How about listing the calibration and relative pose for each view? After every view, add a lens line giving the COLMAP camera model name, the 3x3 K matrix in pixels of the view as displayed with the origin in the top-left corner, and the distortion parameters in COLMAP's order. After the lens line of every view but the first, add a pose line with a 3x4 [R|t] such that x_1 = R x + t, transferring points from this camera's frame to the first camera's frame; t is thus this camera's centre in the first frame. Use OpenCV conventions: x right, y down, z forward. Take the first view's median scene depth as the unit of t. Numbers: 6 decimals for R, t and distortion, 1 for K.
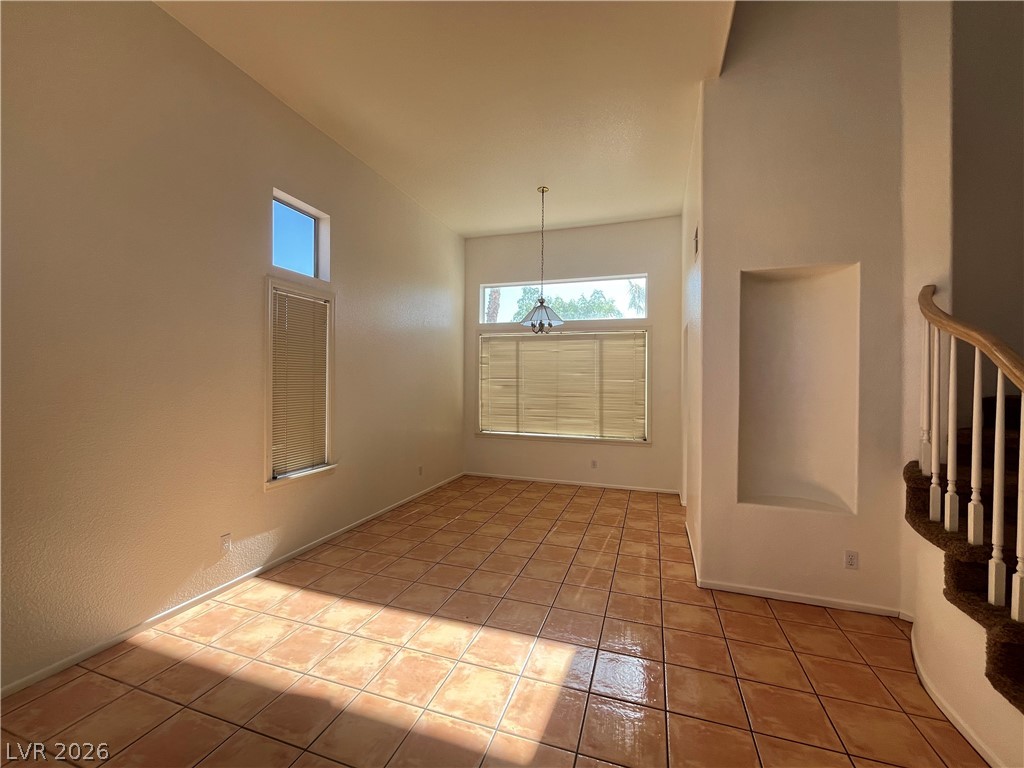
lens RADIAL K [[419.7, 0, 514.1], [0, 419.7, 380.0], [0, 0, 1]] dist [-0.004747, -0.000395]
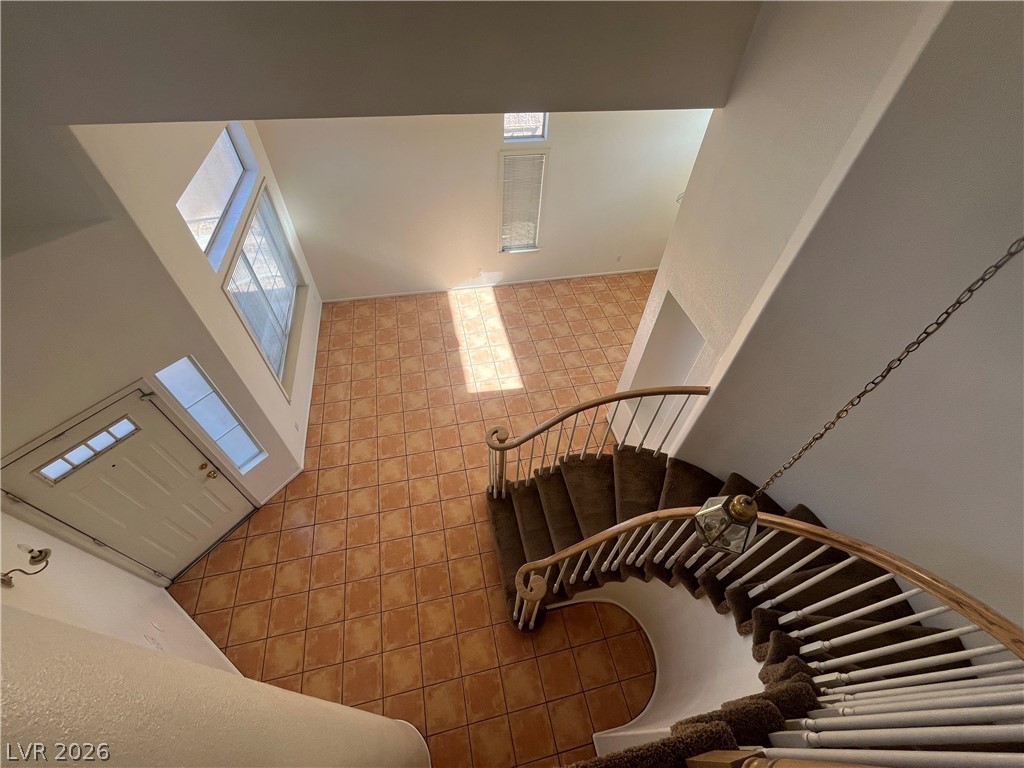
lens RADIAL K [[419.7, 0, 512.3], [0, 419.7, 384.9], [0, 0, 1]] dist [-0.004747, -0.000395]
pose [[0.509689, 0.661516, -0.550104, 1.334223], [-0.028263, 0.651918, 0.757763, -1.162043], [0.859894, -0.370675, 0.350972, 0.034352]]
